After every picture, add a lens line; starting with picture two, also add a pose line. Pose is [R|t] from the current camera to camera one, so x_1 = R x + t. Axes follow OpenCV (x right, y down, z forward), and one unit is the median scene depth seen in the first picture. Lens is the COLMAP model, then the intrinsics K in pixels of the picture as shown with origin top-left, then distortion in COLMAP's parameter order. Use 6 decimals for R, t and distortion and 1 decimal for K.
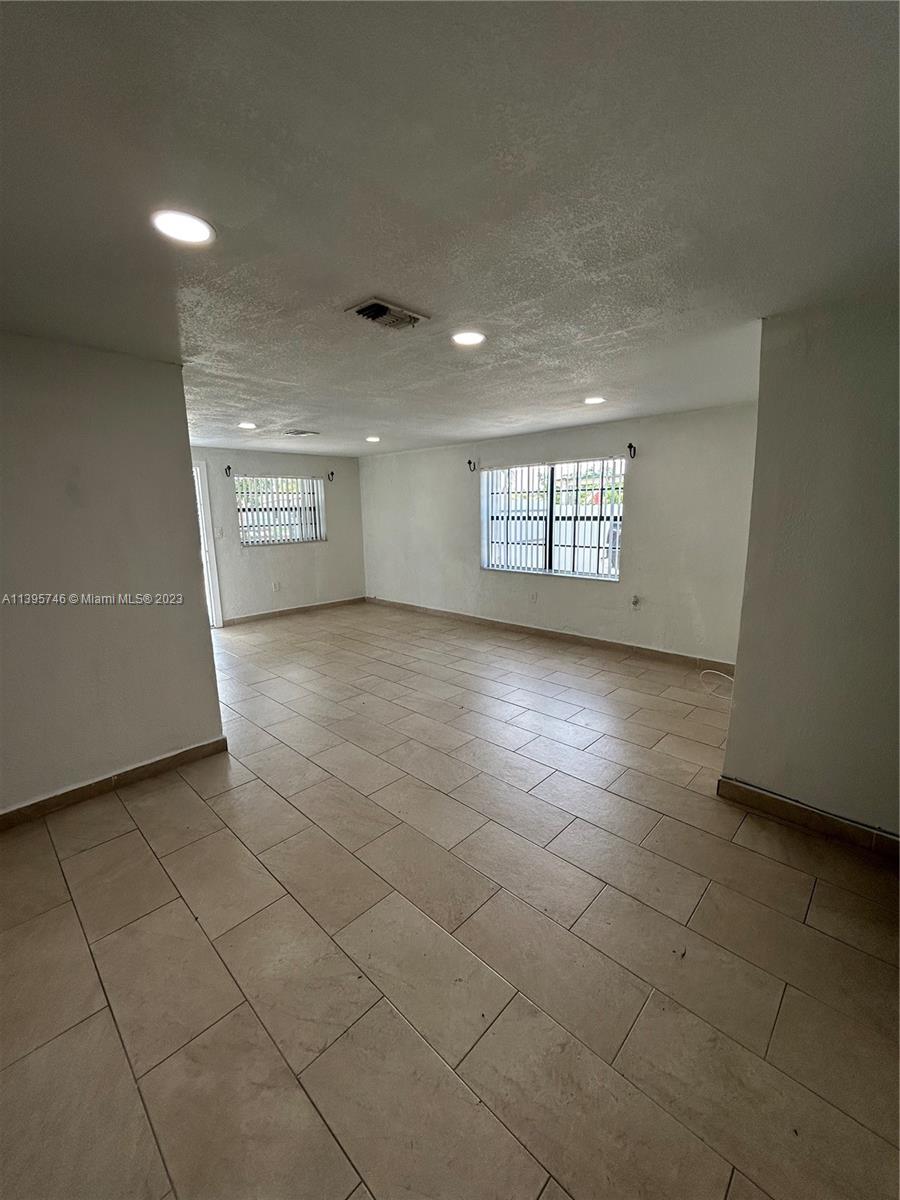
lens RADIAL K [[480.7, 0, 450.0], [0, 480.7, 602.6], [0, 0, 1]] dist [-0.013407, -0.000120]
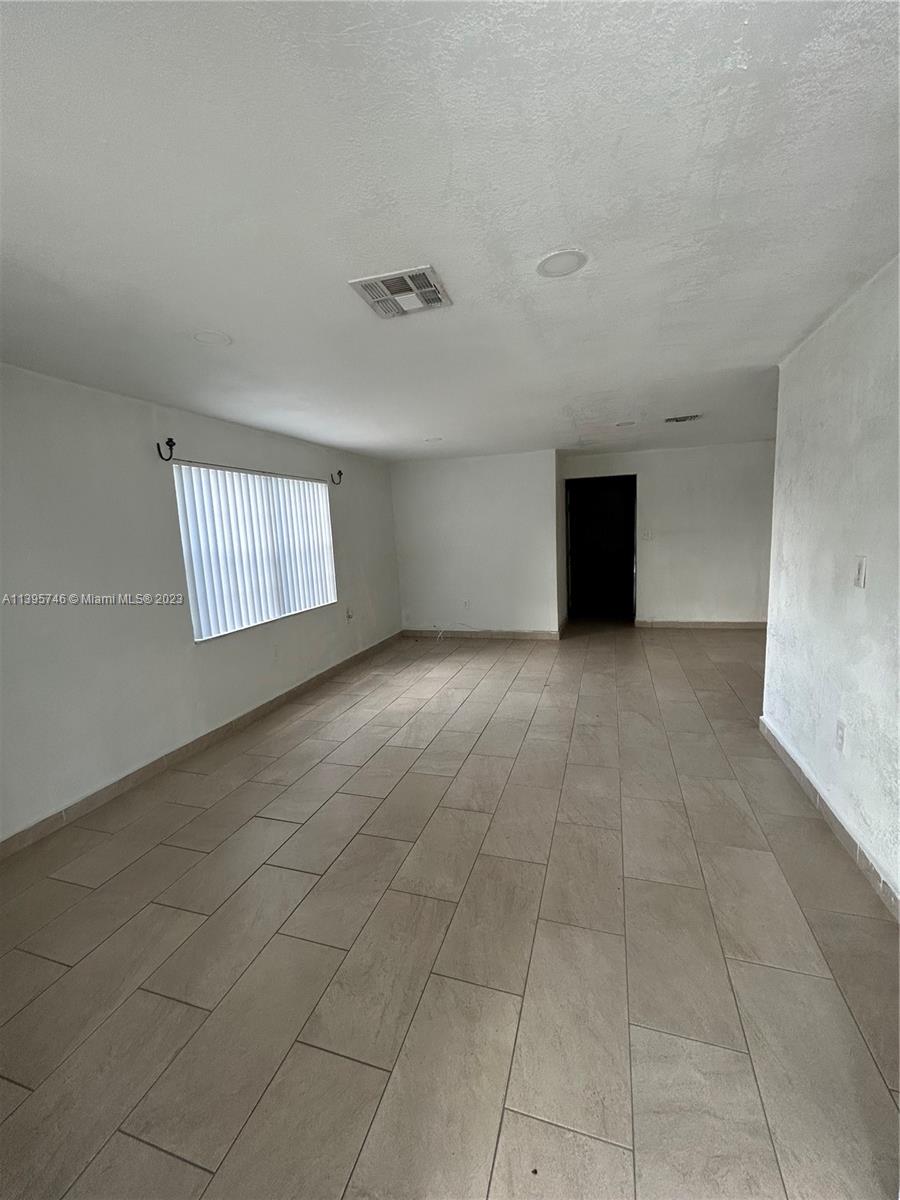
lens RADIAL K [[480.7, 0, 452.6], [0, 480.7, 597.4], [0, 0, 1]] dist [-0.013407, -0.000120]
pose [[-0.432531, -0.088637, 0.897251, -0.662274], [0.230764, 0.951126, 0.205202, -0.203001], [-0.871587, 0.295809, -0.390938, 1.164186]]
